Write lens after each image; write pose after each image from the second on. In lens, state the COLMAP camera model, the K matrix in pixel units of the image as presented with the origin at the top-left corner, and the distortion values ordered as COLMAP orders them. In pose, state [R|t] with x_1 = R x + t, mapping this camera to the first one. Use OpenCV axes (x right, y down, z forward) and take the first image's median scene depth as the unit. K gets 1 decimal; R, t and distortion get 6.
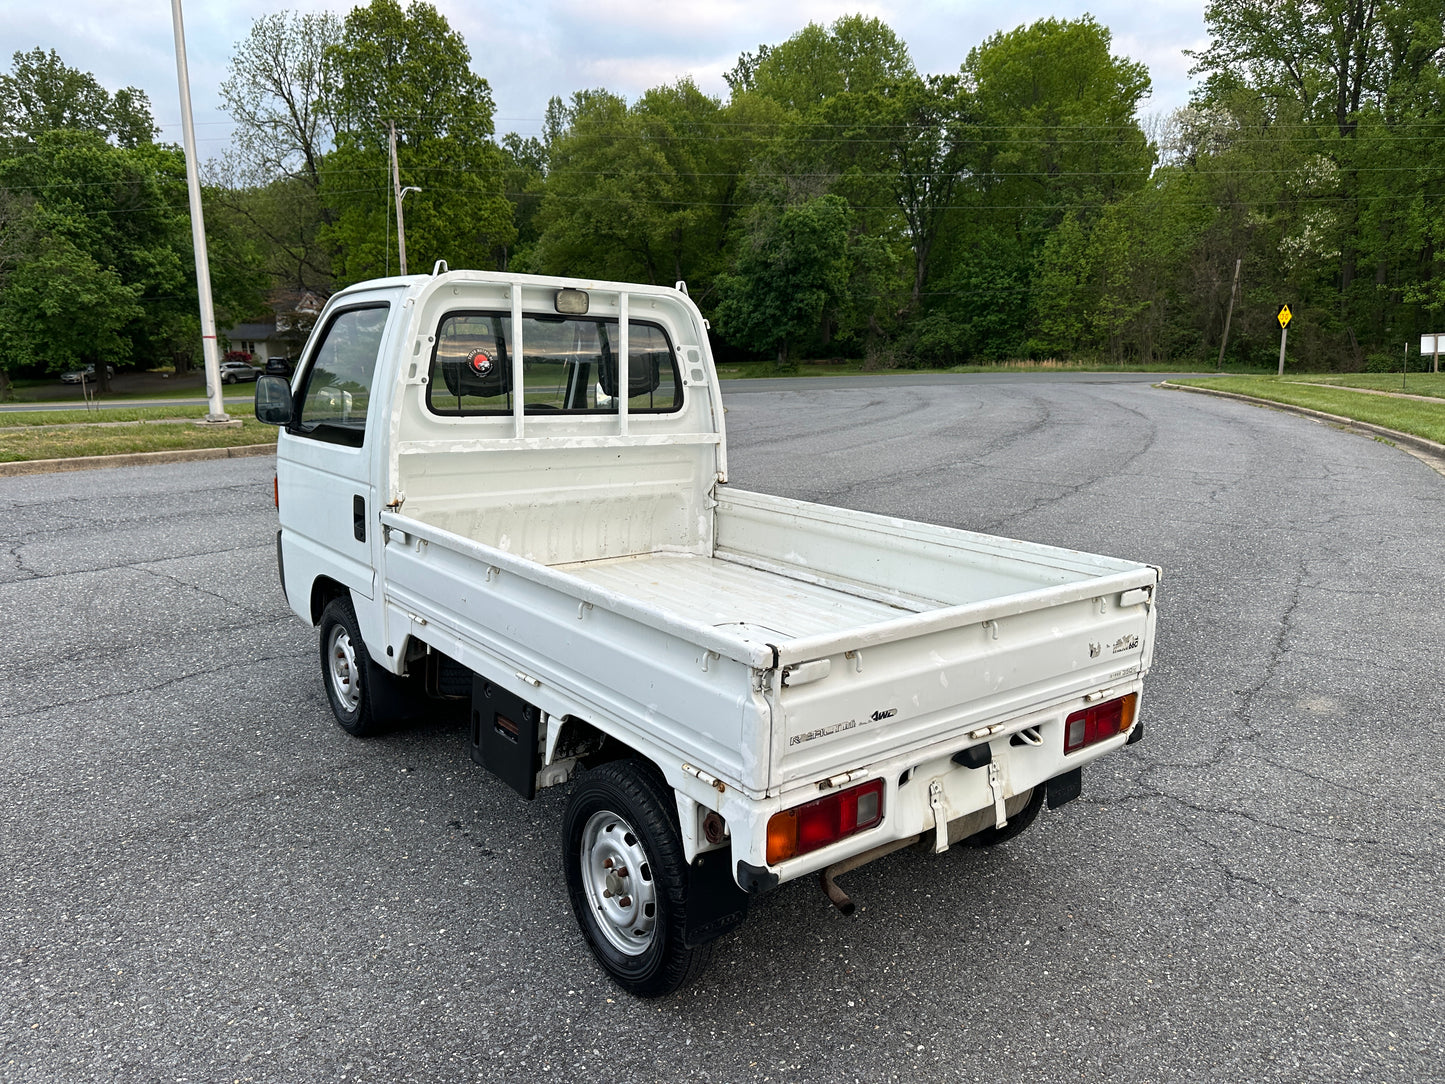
lens RADIAL K [[1016.3, 0, 766.9], [0, 1016.3, 550.9], [0, 0, 1]] dist [0.043703, -0.068949]
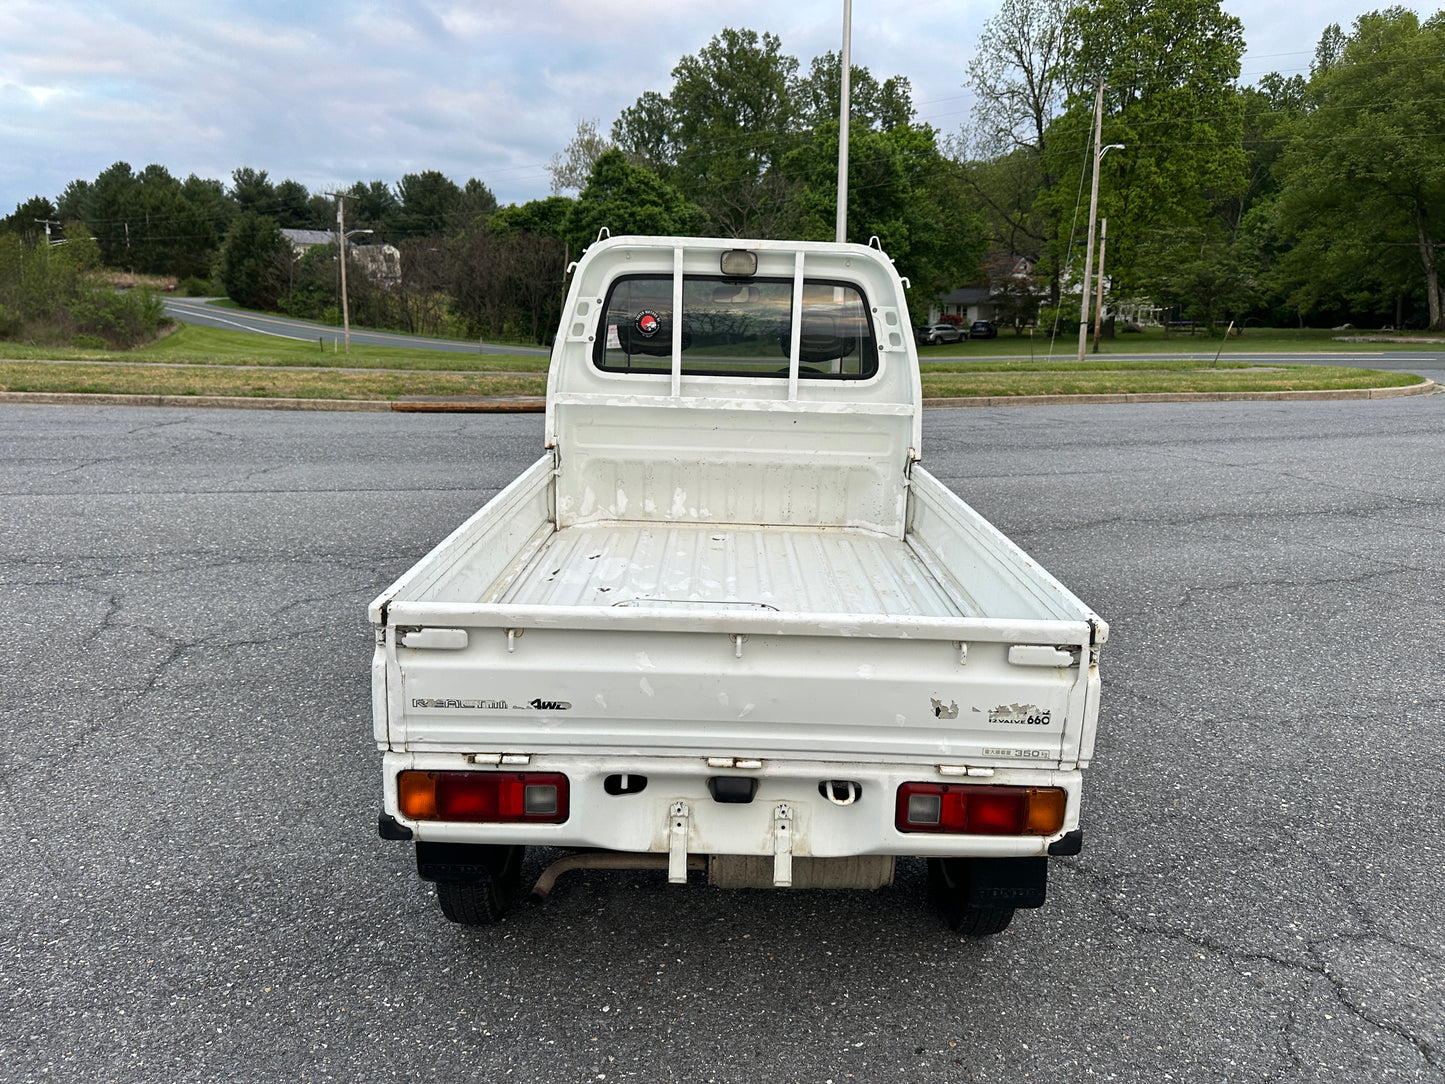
lens RADIAL K [[1031.5, 0, 742.5], [0, 1031.5, 546.3], [0, 0, 1]] dist [0.033255, -0.047471]
pose [[0.778260, 0.144952, -0.610983, 0.434042], [-0.128671, 0.989159, 0.070774, -0.038828], [0.614618, 0.023535, 0.788473, 0.195057]]
